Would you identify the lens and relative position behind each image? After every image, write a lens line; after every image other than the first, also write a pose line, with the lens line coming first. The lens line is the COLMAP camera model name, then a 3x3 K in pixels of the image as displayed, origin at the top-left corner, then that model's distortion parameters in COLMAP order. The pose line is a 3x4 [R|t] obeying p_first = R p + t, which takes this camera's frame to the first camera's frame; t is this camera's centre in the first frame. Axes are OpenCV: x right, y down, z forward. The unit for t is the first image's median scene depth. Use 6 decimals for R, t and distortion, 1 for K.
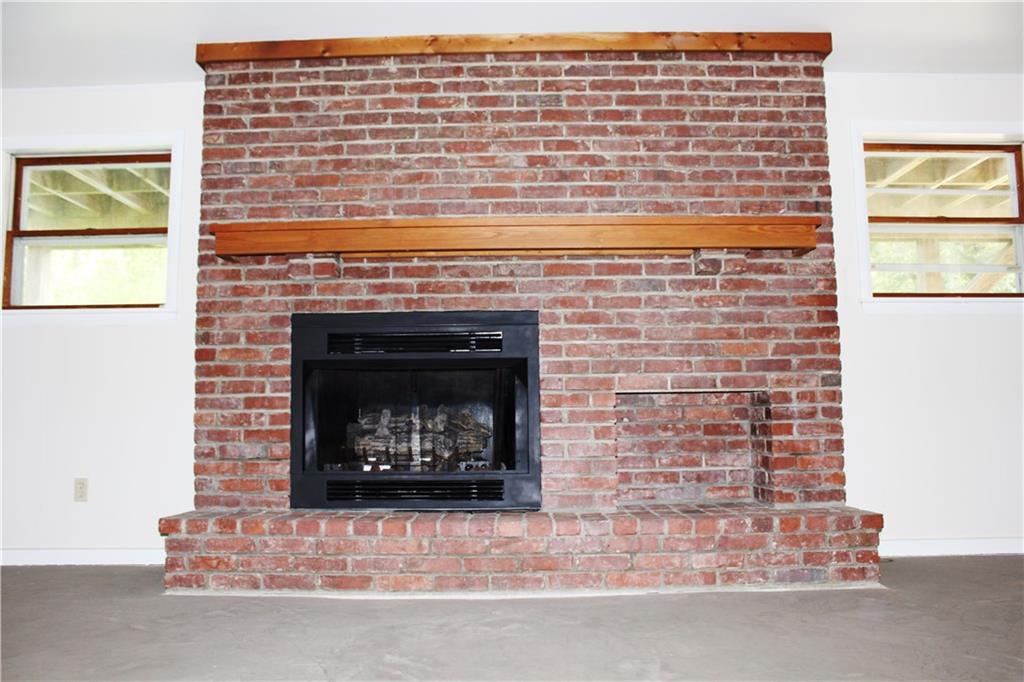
lens RADIAL K [[852.2, 0, 507.7], [0, 852.2, 343.8], [0, 0, 1]] dist [-0.134117, 0.063770]
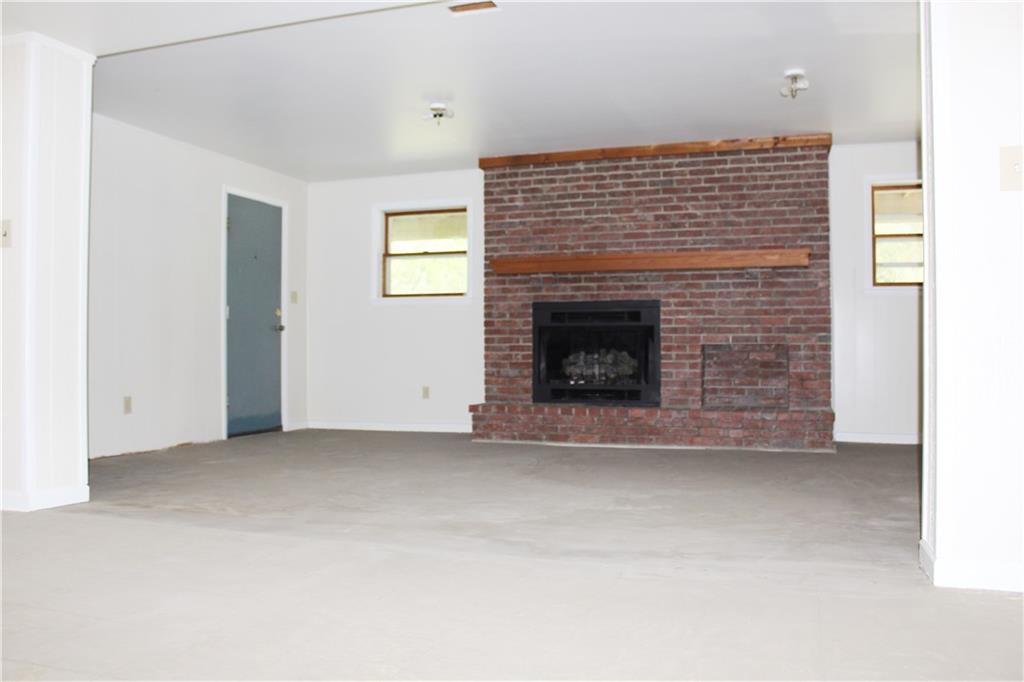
lens RADIAL K [[852.2, 0, 510.7], [0, 852.2, 339.5], [0, 0, 1]] dist [-0.134117, 0.063770]
pose [[0.950095, 0.005801, -0.311907, 0.302314], [0.021231, 0.996307, 0.083202, -0.112924], [0.311238, -0.085672, 0.946462, -0.855996]]
